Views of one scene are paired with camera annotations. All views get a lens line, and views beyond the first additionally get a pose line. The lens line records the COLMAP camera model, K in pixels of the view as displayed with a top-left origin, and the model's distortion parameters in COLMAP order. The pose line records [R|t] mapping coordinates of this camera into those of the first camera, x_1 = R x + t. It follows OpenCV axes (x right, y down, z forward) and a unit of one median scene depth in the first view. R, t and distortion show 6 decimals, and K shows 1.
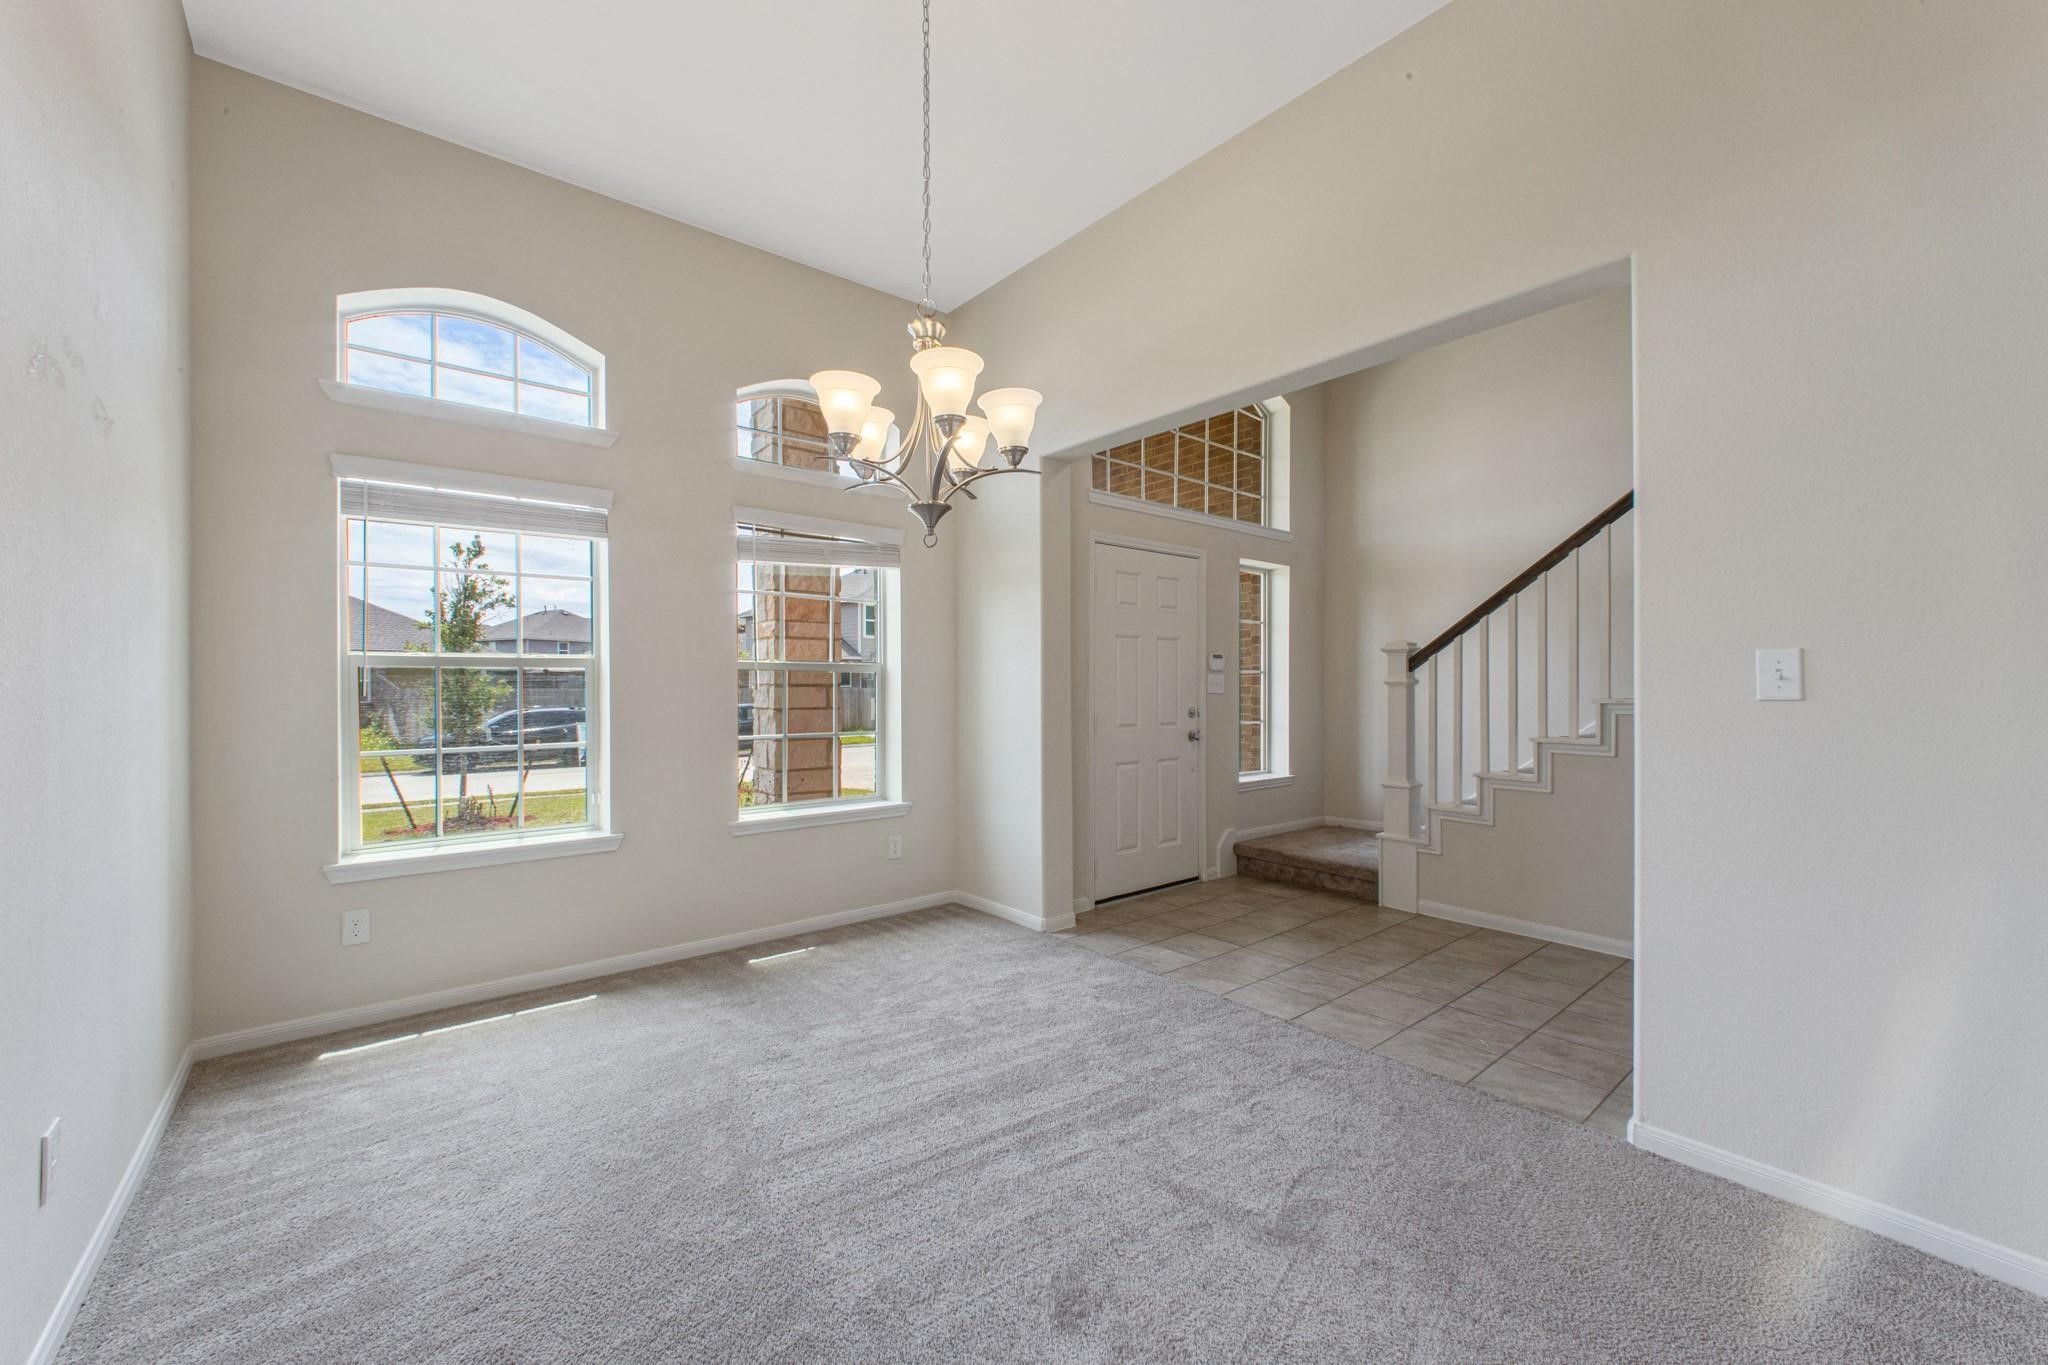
lens RADIAL K [[796.5, 0, 1027.3], [0, 796.5, 678.9], [0, 0, 1]] dist [0.021418, -0.015642]
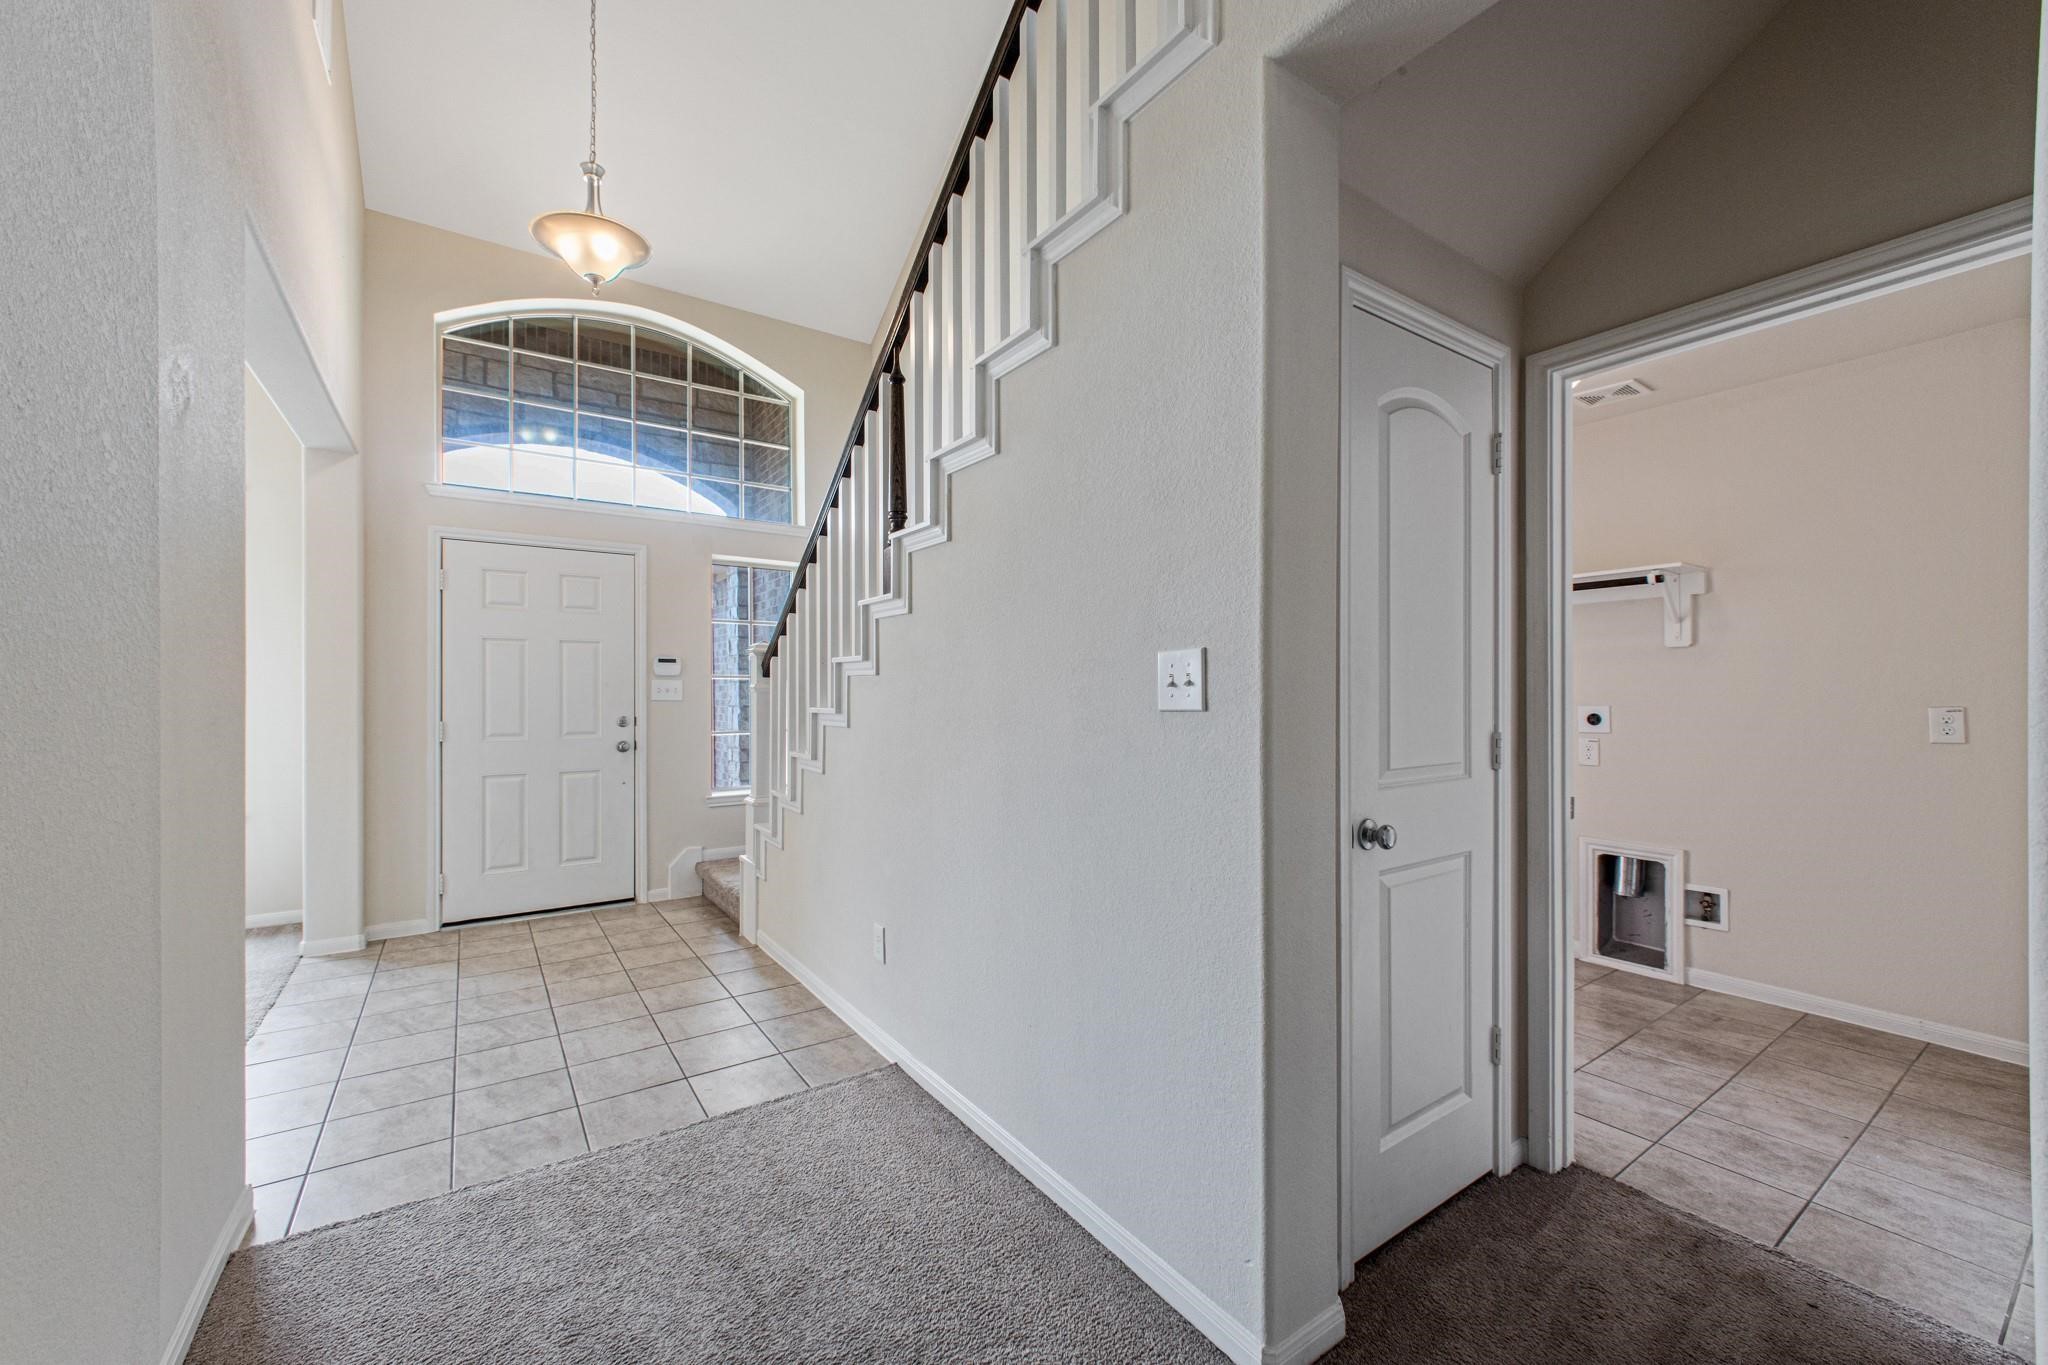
lens RADIAL K [[804.0, 0, 1020.0], [0, 804.0, 688.9], [0, 0, 1]] dist [0.002437, 0.000221]
pose [[0.996242, 0.000432, -0.086609, 0.903625], [0.000186, 0.999975, 0.007127, -0.002659], [0.086610, -0.007117, 0.996217, 0.129756]]
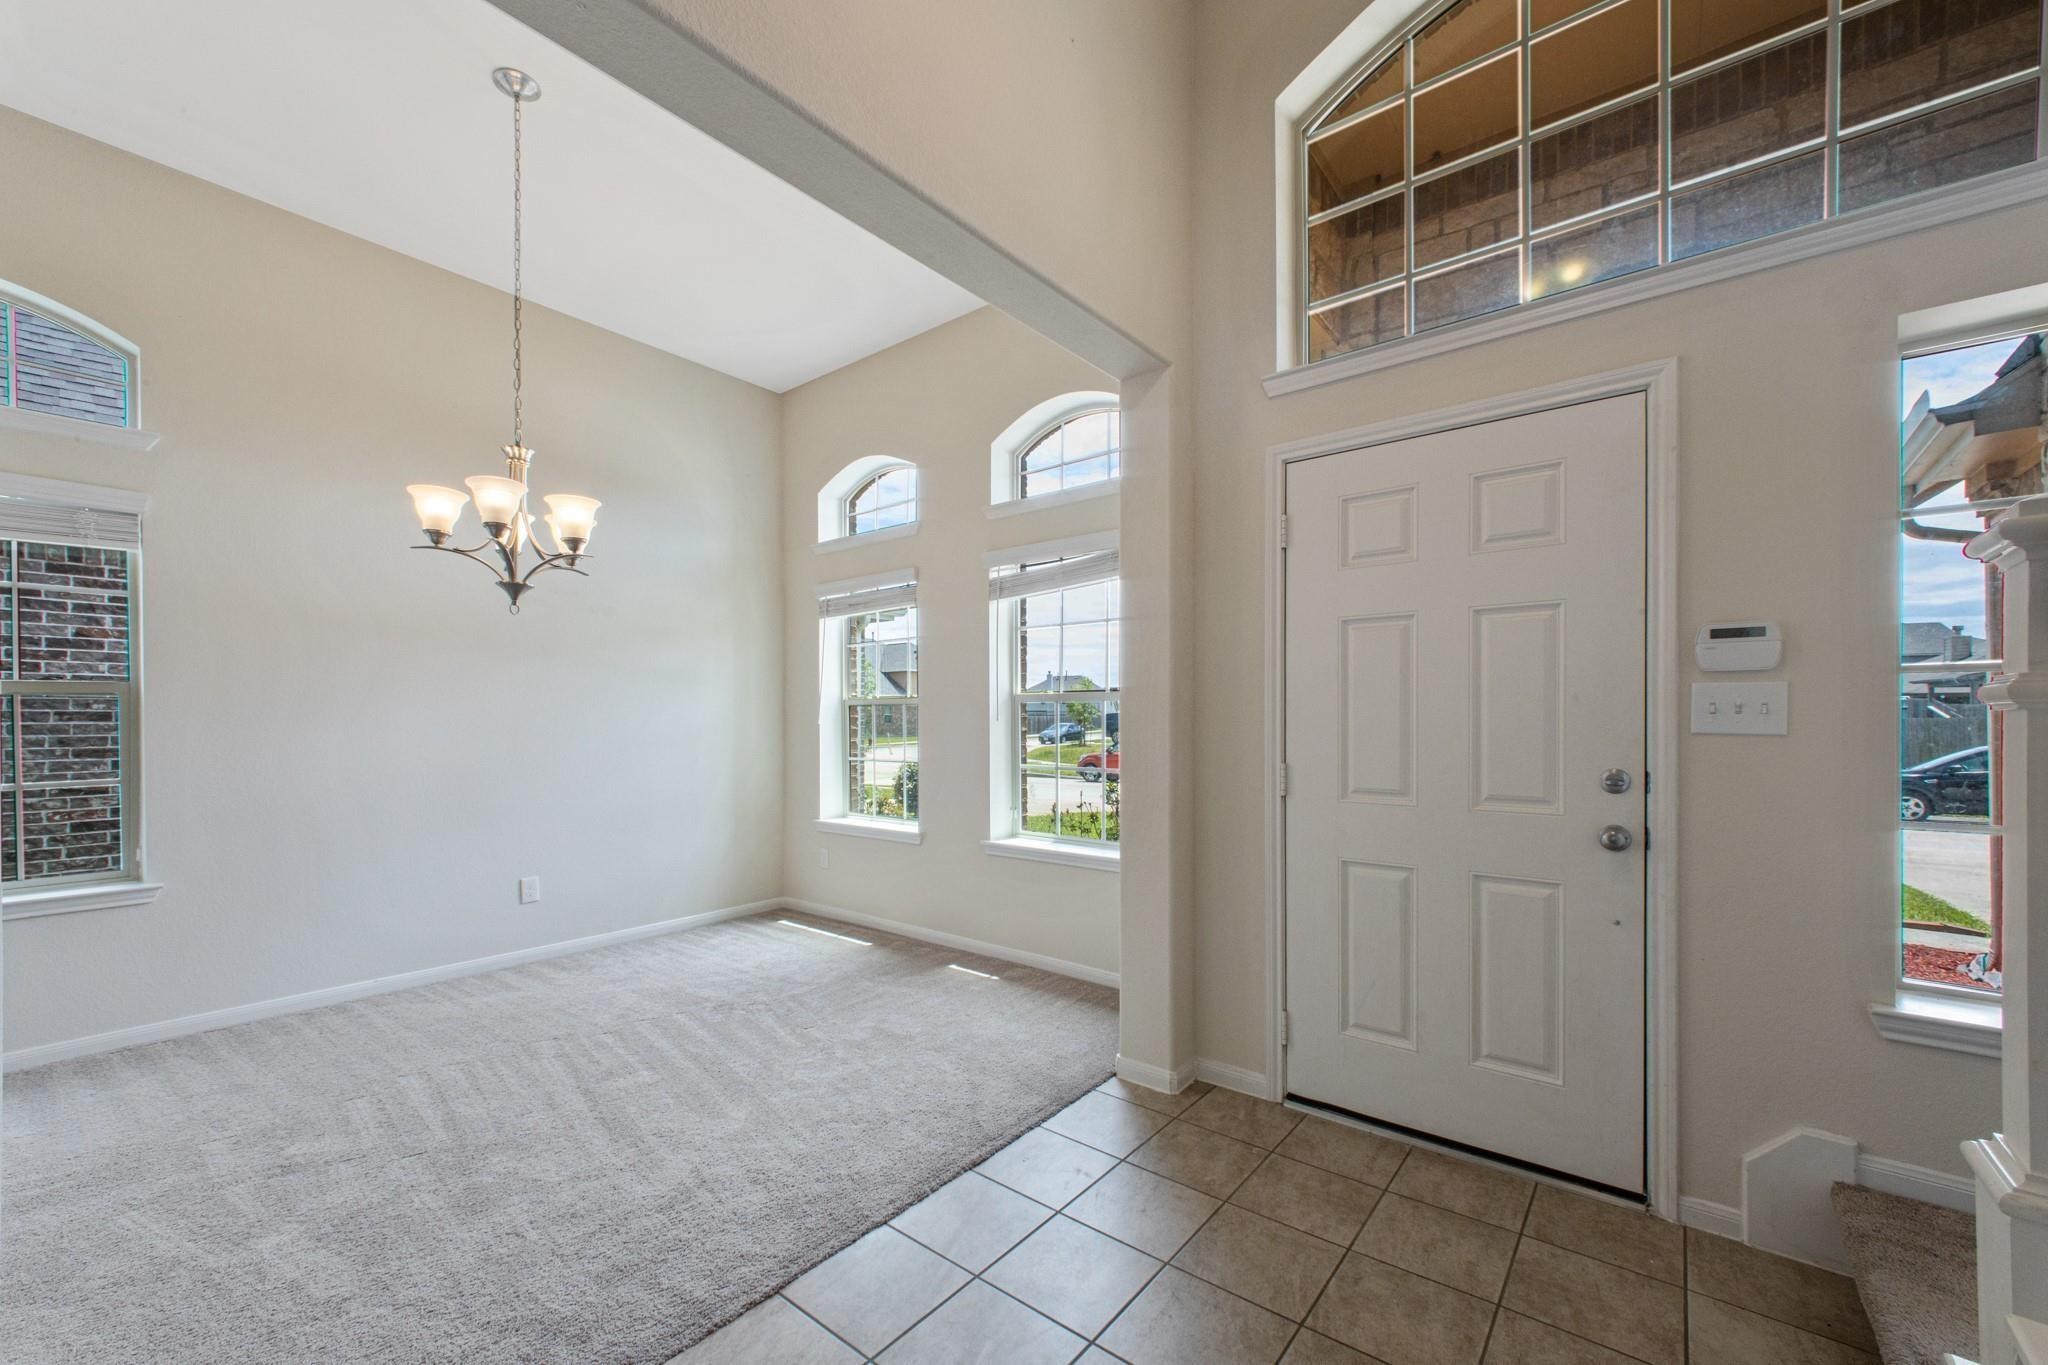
lens RADIAL K [[811.7, 0, 1025.0], [0, 811.7, 722.0], [0, 0, 1]] dist [-0.002473, -0.000366]
pose [[0.200254, 0.006959, -0.979719, 0.662611], [0.013950, 0.999853, 0.009953, 0.005047], [0.979645, -0.015660, 0.200127, 0.754579]]
